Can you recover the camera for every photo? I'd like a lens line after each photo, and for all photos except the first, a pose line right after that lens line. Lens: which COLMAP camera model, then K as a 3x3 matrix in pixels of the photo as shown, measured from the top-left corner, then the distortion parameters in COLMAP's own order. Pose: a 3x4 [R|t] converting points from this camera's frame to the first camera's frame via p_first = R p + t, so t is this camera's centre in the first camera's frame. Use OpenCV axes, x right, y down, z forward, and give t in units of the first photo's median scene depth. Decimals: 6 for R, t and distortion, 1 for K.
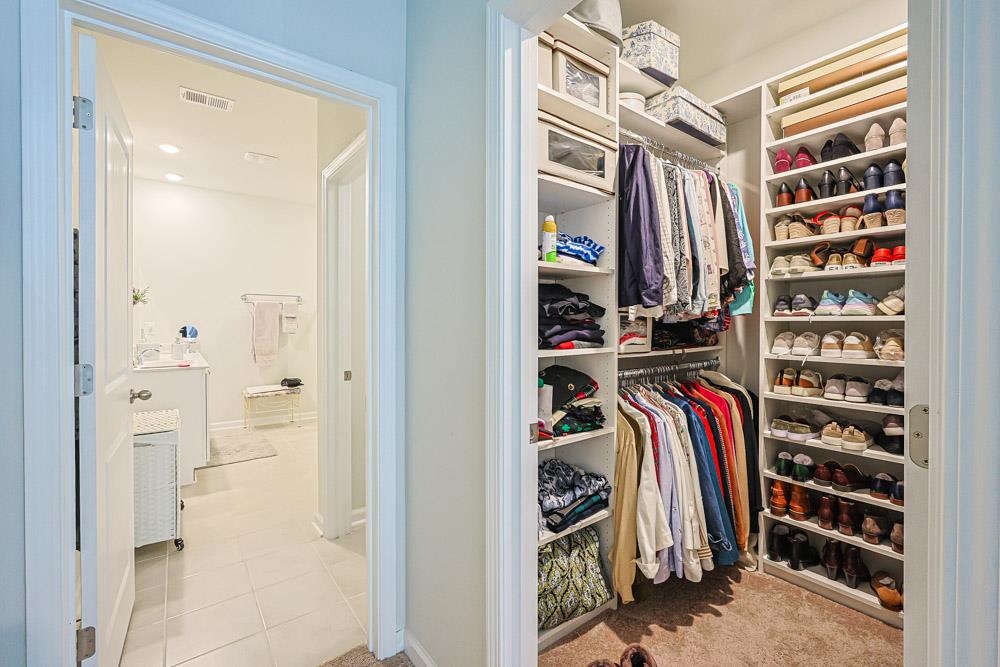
lens RADIAL K [[420.2, 0, 499.9], [0, 420.2, 325.8], [0, 0, 1]] dist [0.001349, -0.000062]
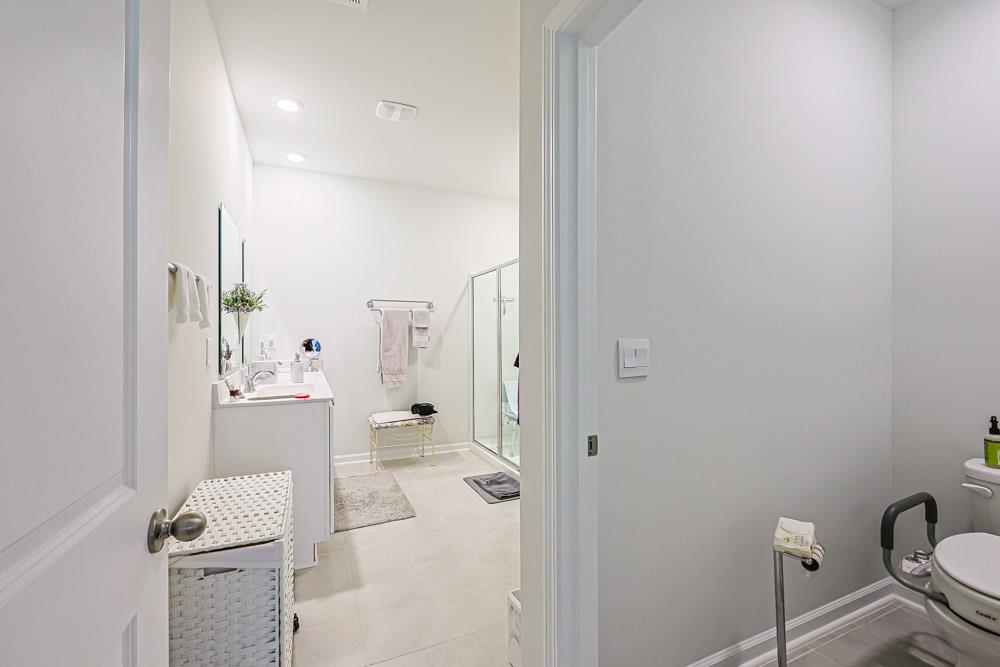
lens RADIAL K [[426.9, 0, 502.0], [0, 426.9, 335.4], [0, 0, 1]] dist [-0.002867, -0.000093]
pose [[0.974655, -0.001344, -0.223710, -0.187649], [0.000162, 0.999986, -0.005302, -0.002008], [0.223714, 0.005132, 0.974641, 0.268084]]
